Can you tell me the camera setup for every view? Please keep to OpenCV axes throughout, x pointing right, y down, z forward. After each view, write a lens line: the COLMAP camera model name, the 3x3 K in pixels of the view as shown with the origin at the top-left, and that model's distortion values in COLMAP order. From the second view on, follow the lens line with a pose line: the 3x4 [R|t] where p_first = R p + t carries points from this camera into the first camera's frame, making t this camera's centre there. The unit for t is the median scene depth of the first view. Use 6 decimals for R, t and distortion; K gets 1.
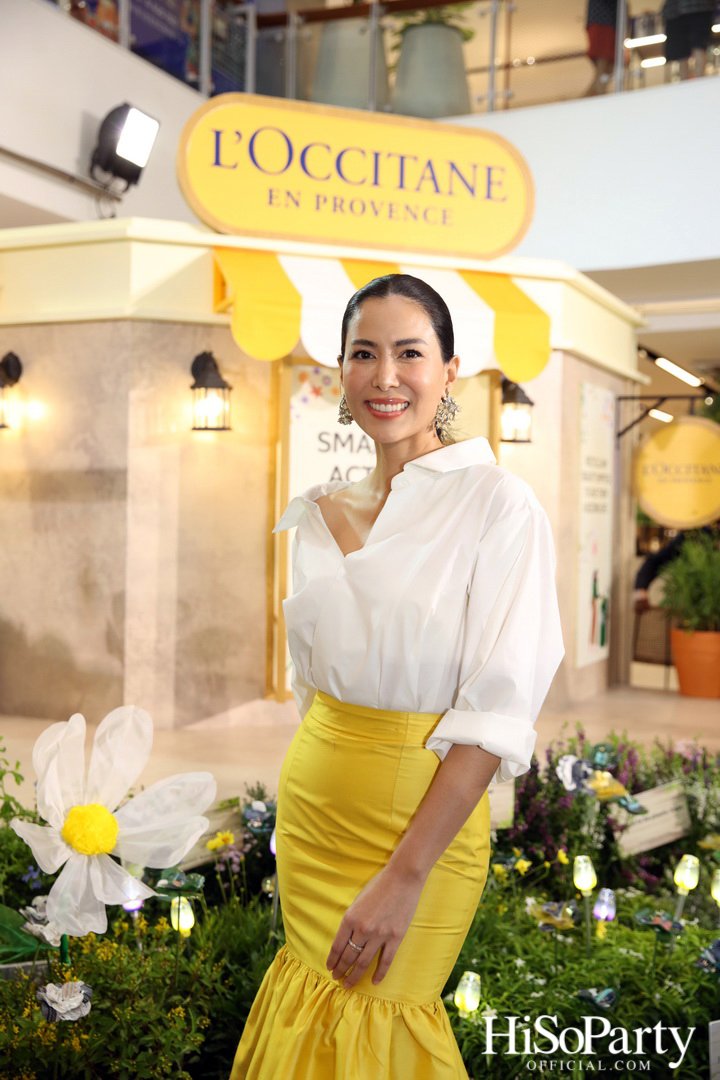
lens RADIAL K [[1178.7, 0, 361.0], [0, 1178.7, 526.9], [0, 0, 1]] dist [0.016305, 0.030035]
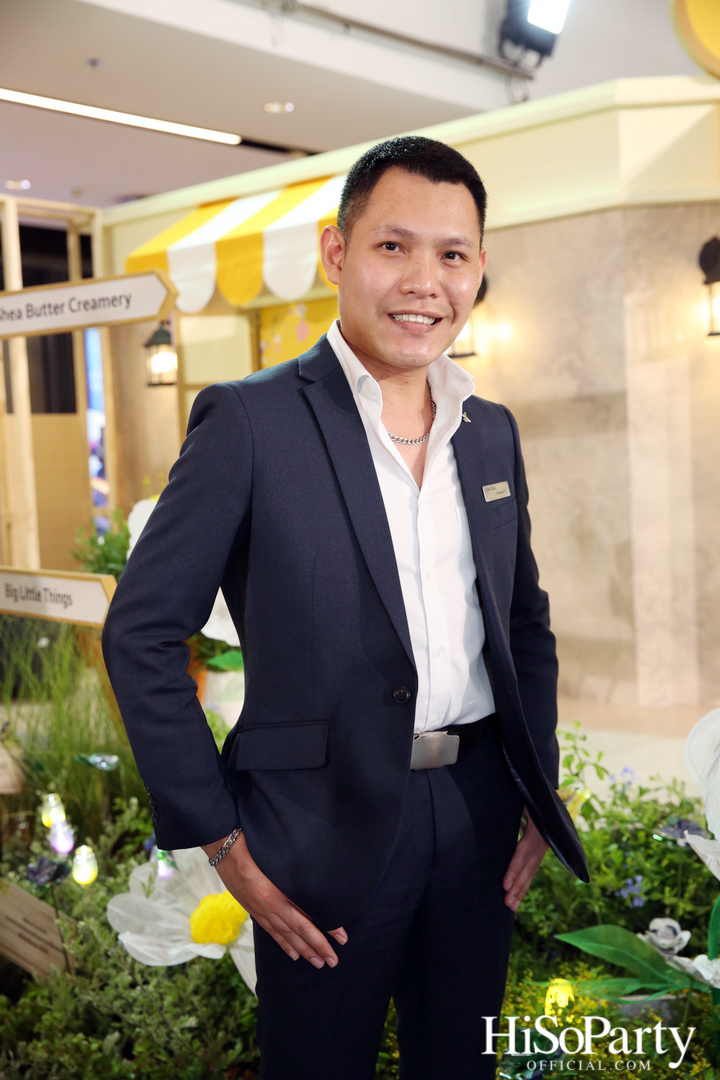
lens RADIAL K [[1348.2, 0, 360.0], [0, 1348.2, 540.0], [0, 0, 1]] dist [0.044486, 0.026455]
pose [[0.954270, -0.047939, -0.295078, -0.101289], [0.064329, 0.996864, 0.046084, -0.001373], [0.291944, -0.062959, 0.954361, 0.039032]]
